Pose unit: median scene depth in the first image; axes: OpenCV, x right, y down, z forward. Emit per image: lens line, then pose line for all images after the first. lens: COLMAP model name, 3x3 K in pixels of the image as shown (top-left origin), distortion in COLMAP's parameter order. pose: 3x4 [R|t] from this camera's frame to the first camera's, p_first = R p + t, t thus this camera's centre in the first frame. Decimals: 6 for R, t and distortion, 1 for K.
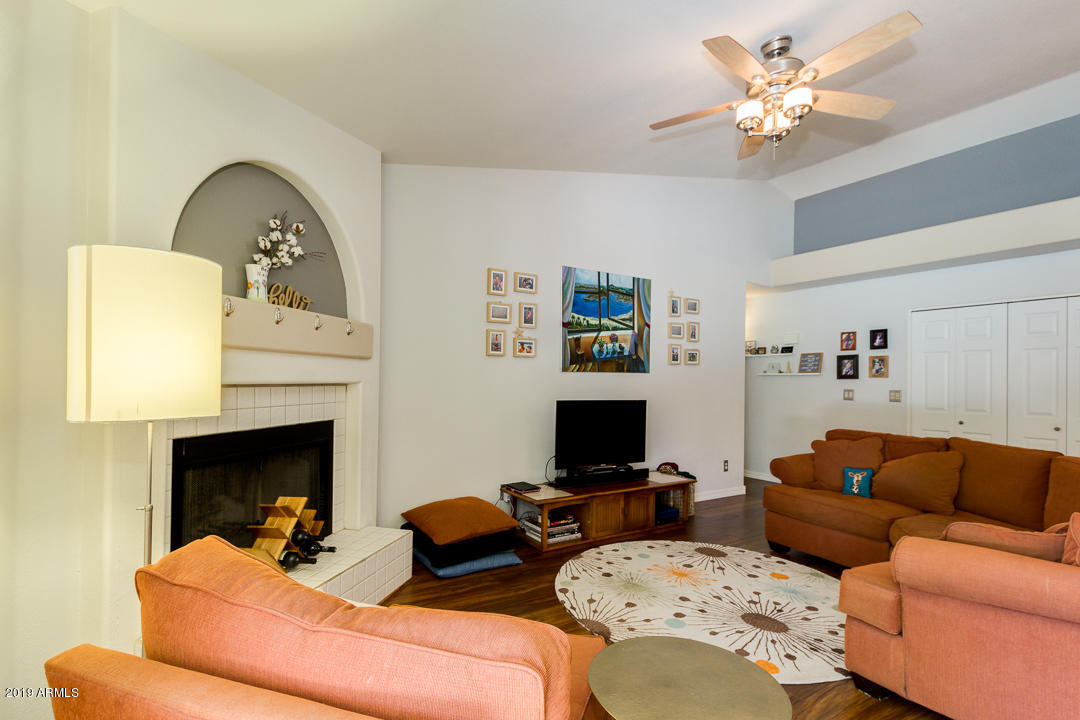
lens RADIAL K [[502.0, 0, 534.5], [0, 502.0, 377.9], [0, 0, 1]] dist [0.019273, -0.007664]
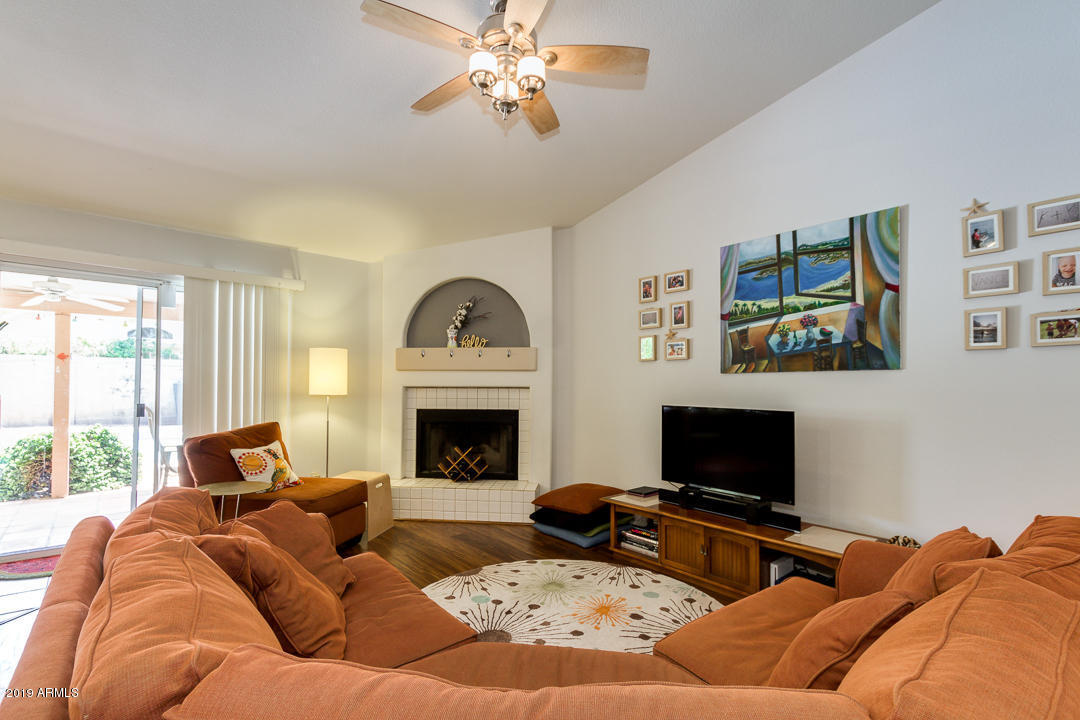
lens RADIAL K [[502.0, 0, 534.5], [0, 502.0, 377.9], [0, 0, 1]] dist [0.019273, -0.007664]
pose [[0.136278, -0.025204, -0.990350, 0.822484], [0.003101, 0.999682, -0.025015, 0.014663], [0.990666, 0.000338, 0.136313, 0.563738]]
